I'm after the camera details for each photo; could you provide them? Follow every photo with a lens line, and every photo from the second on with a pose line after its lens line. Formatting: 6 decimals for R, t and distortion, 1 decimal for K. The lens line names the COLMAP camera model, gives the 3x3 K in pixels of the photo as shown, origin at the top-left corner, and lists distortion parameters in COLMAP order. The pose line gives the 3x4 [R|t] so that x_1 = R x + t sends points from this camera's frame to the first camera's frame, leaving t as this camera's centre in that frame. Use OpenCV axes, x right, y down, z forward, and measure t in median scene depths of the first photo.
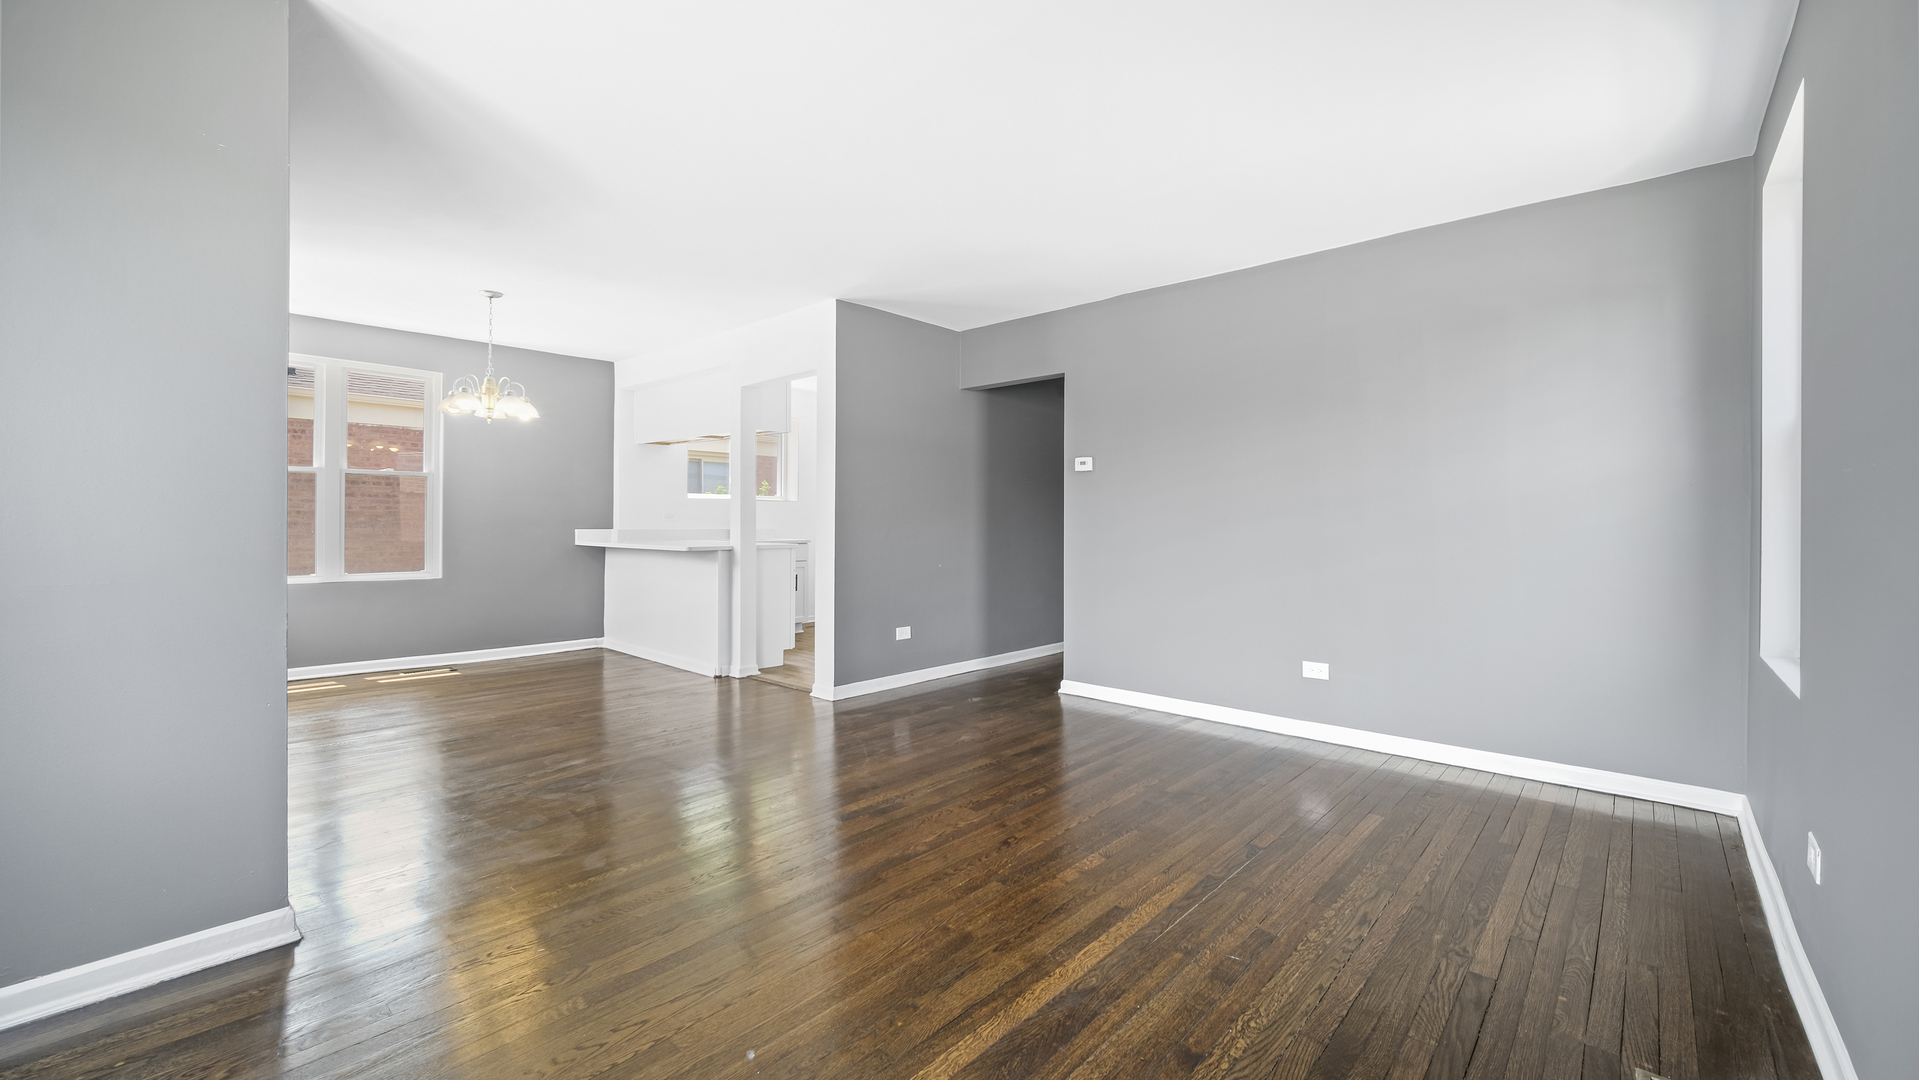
lens RADIAL K [[764.2, 0, 980.0], [0, 764.2, 518.6], [0, 0, 1]] dist [-0.003362, 0.000589]
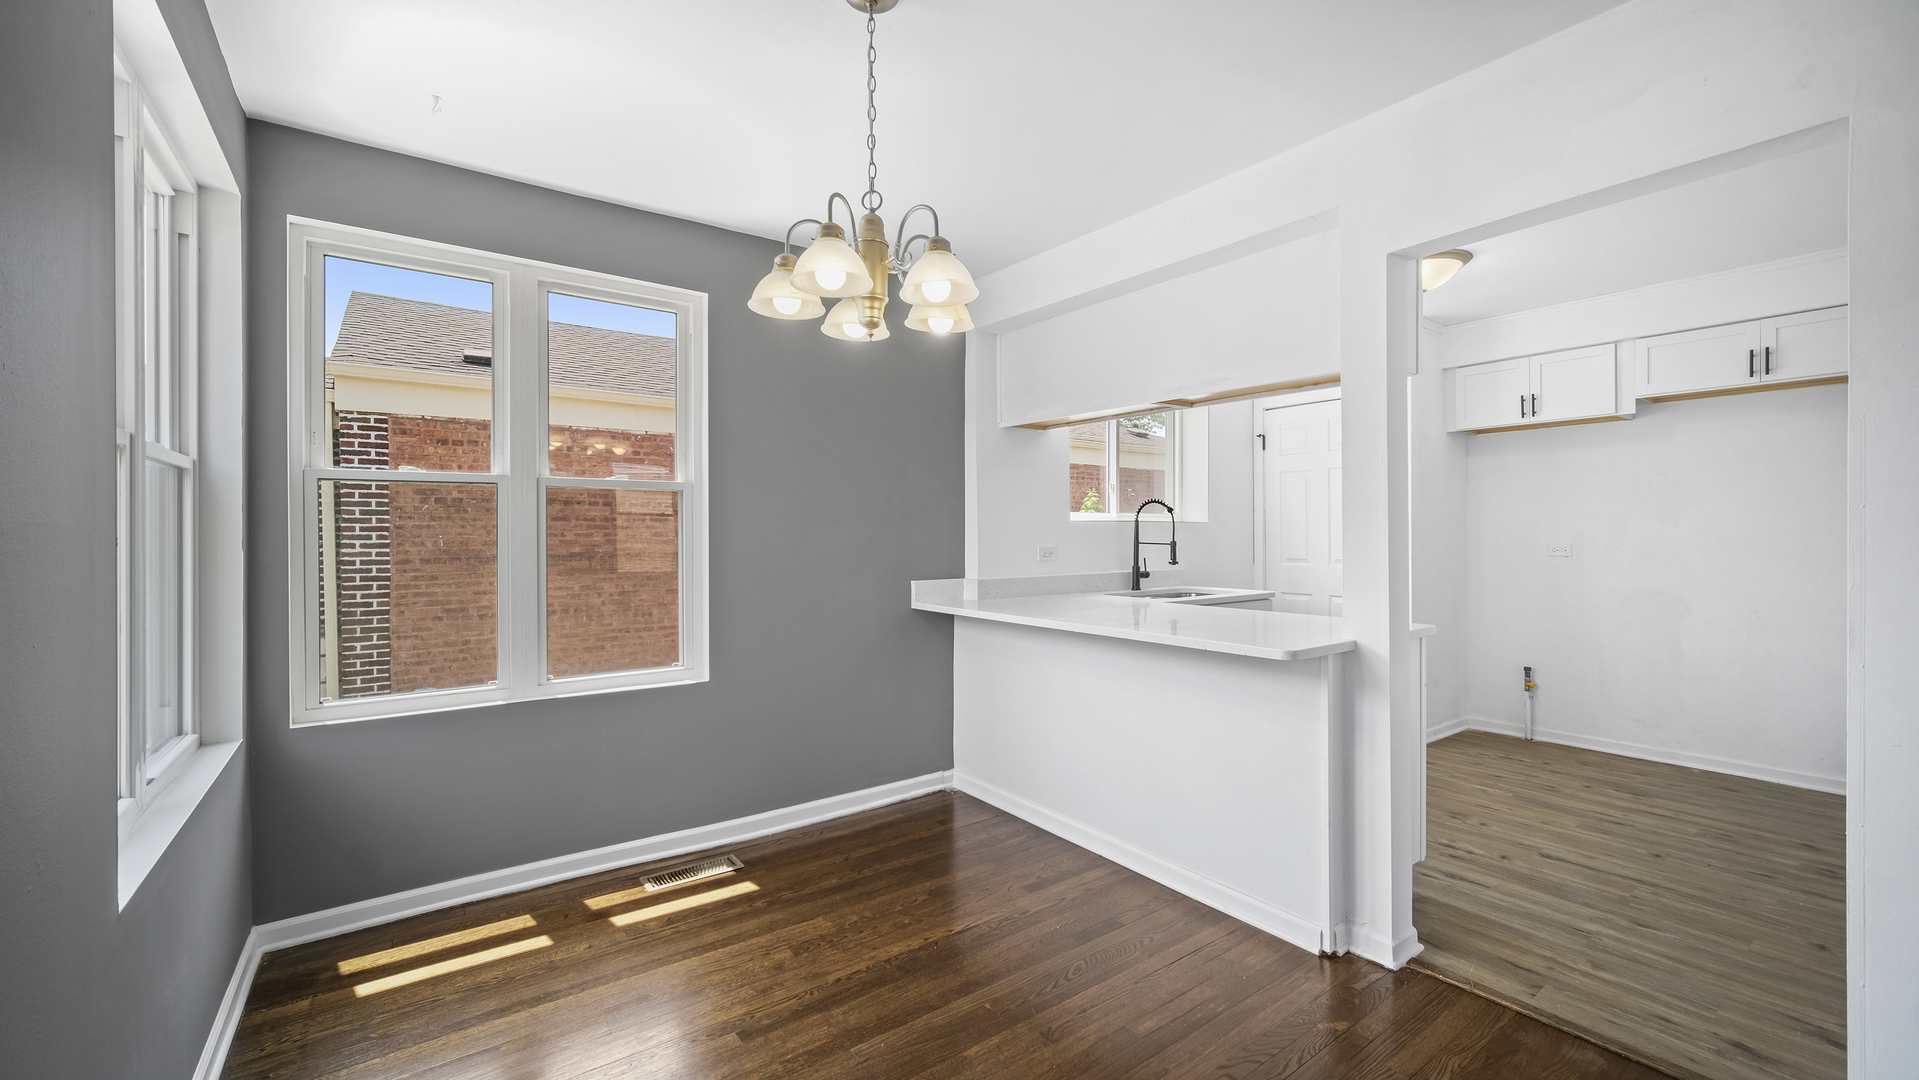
lens RADIAL K [[764.2, 0, 968.9], [0, 764.2, 536.6], [0, 0, 1]] dist [-0.003362, 0.000589]
pose [[0.978405, -0.007365, -0.206566, -0.439799], [0.009000, 0.999935, 0.006976, -0.025463], [0.206502, -0.008684, 0.978408, 0.545967]]
